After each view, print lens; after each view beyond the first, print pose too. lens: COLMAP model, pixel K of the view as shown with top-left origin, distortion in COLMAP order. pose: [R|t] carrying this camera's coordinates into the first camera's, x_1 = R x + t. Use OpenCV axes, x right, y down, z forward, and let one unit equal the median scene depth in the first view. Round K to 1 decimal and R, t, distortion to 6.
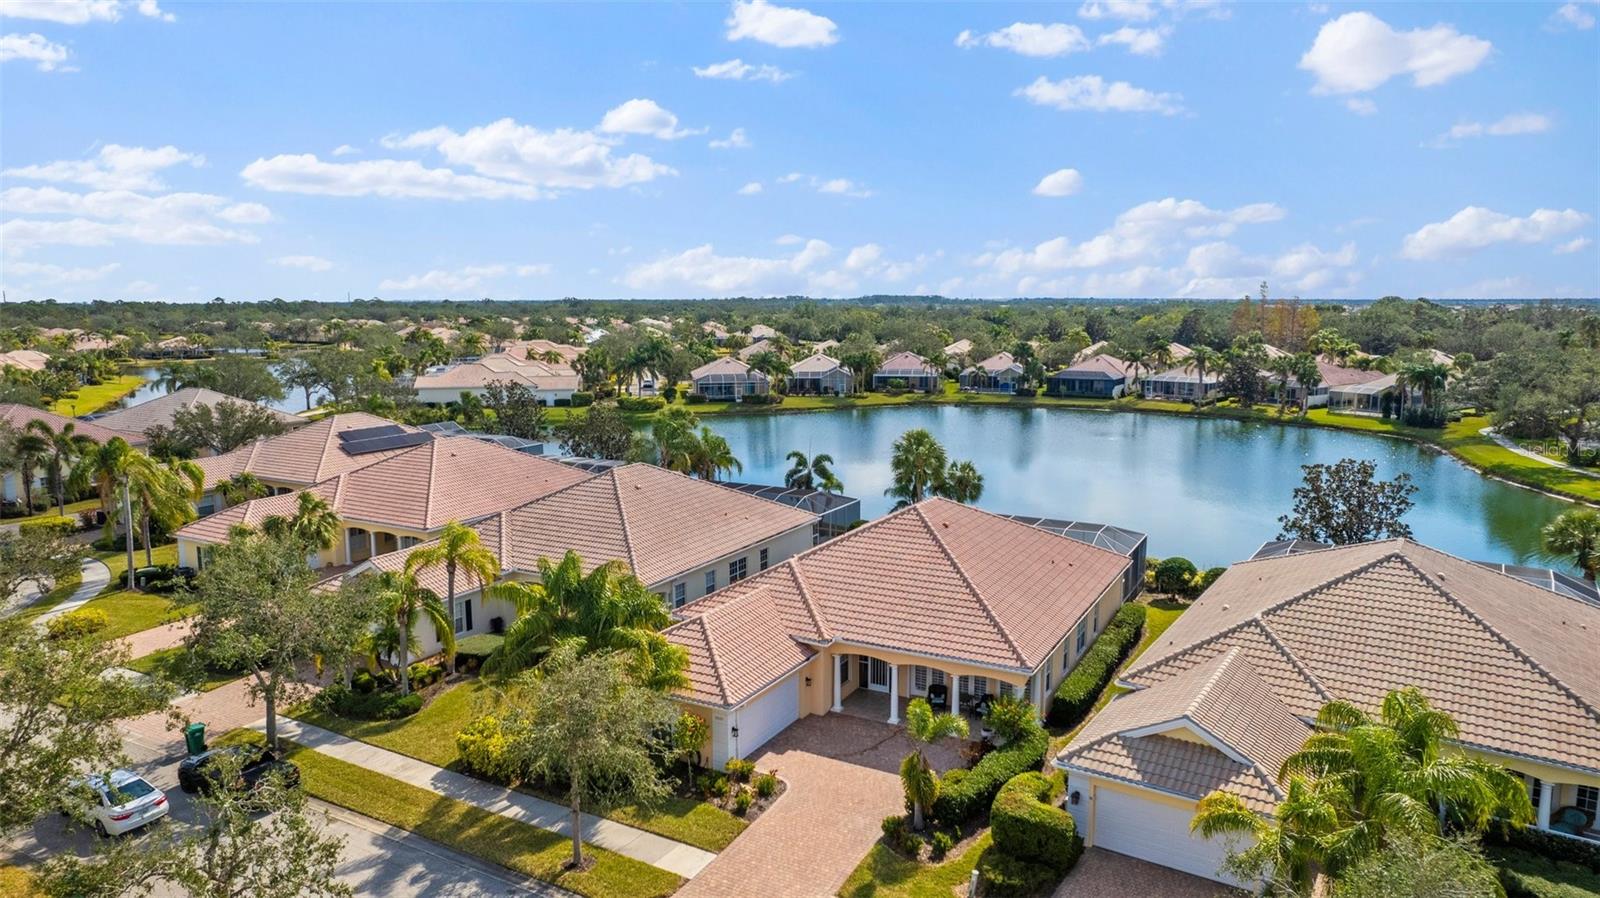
lens RADIAL K [[1022.8, 0, 795.8], [0, 1022.8, 442.9], [0, 0, 1]] dist [-0.029847, 0.002867]
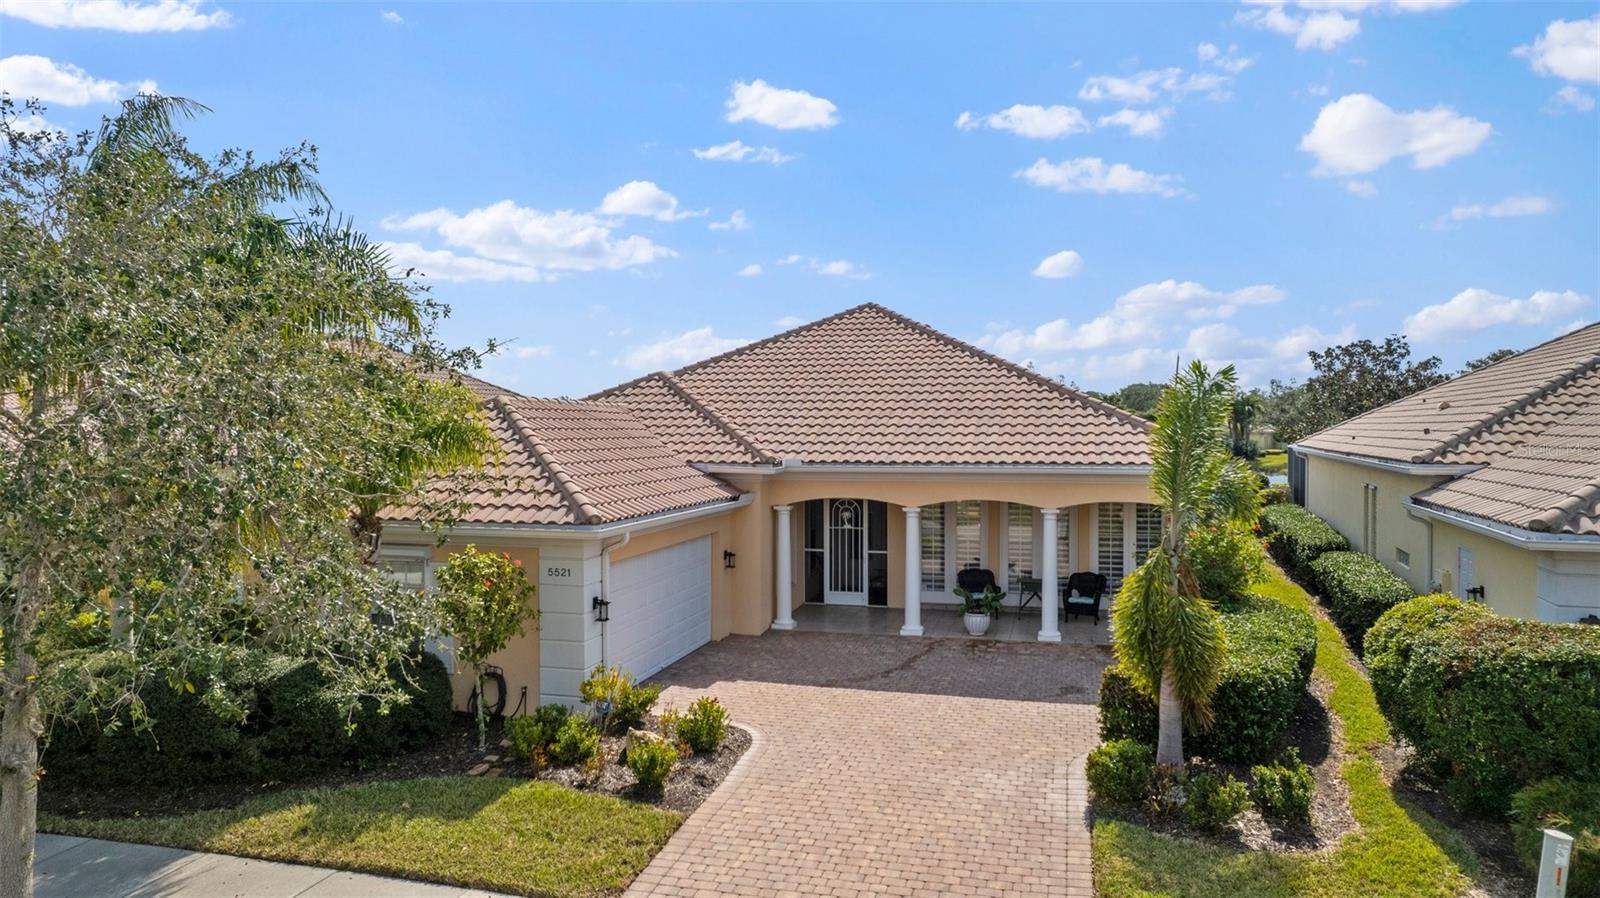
lens RADIAL K [[1022.8, 0, 795.8], [0, 1022.8, 442.9], [0, 0, 1]] dist [-0.029847, 0.002867]
pose [[0.968058, 0.003243, 0.250704, -0.086151], [0.030180, 0.991139, -0.129356, 0.277261], [-0.248902, 0.132790, 0.959383, 0.616056]]
